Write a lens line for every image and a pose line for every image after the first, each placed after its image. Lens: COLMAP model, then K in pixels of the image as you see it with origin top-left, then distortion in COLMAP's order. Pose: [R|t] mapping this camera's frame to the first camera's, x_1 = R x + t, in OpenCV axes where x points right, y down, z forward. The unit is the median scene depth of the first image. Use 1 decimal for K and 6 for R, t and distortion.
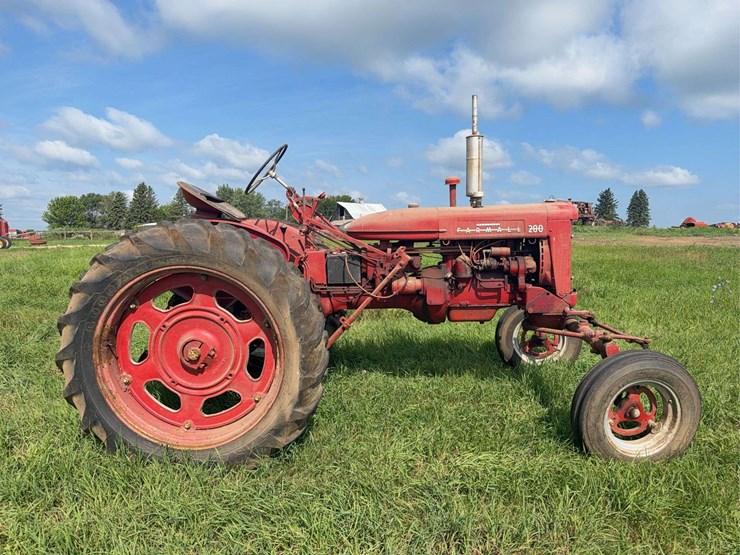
lens RADIAL K [[501.5, 0, 370.0], [0, 501.5, 277.5], [0, 0, 1]] dist [0.008234, -0.000510]
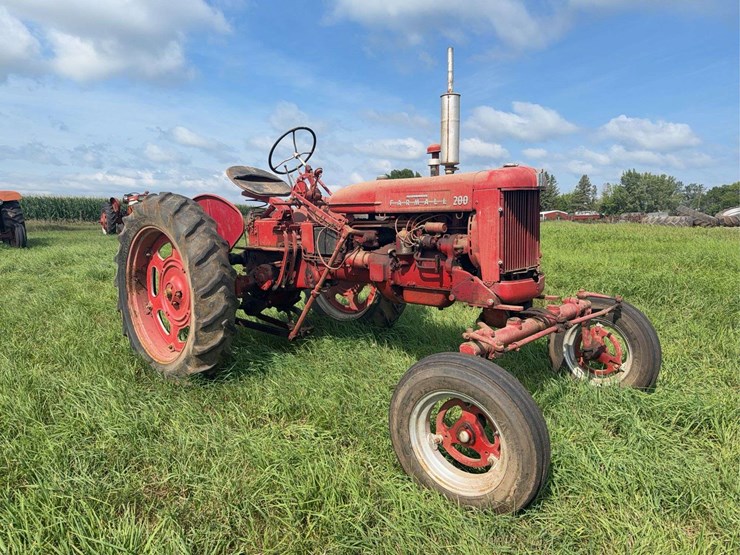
lens RADIAL K [[501.5, 0, 370.0], [0, 501.5, 277.5], [0, 0, 1]] dist [0.008234, -0.000510]
pose [[0.751000, 0.093405, -0.653662, 0.756606], [-0.075479, 0.995599, 0.055548, -0.005053], [0.655974, 0.007621, 0.754745, 0.273746]]
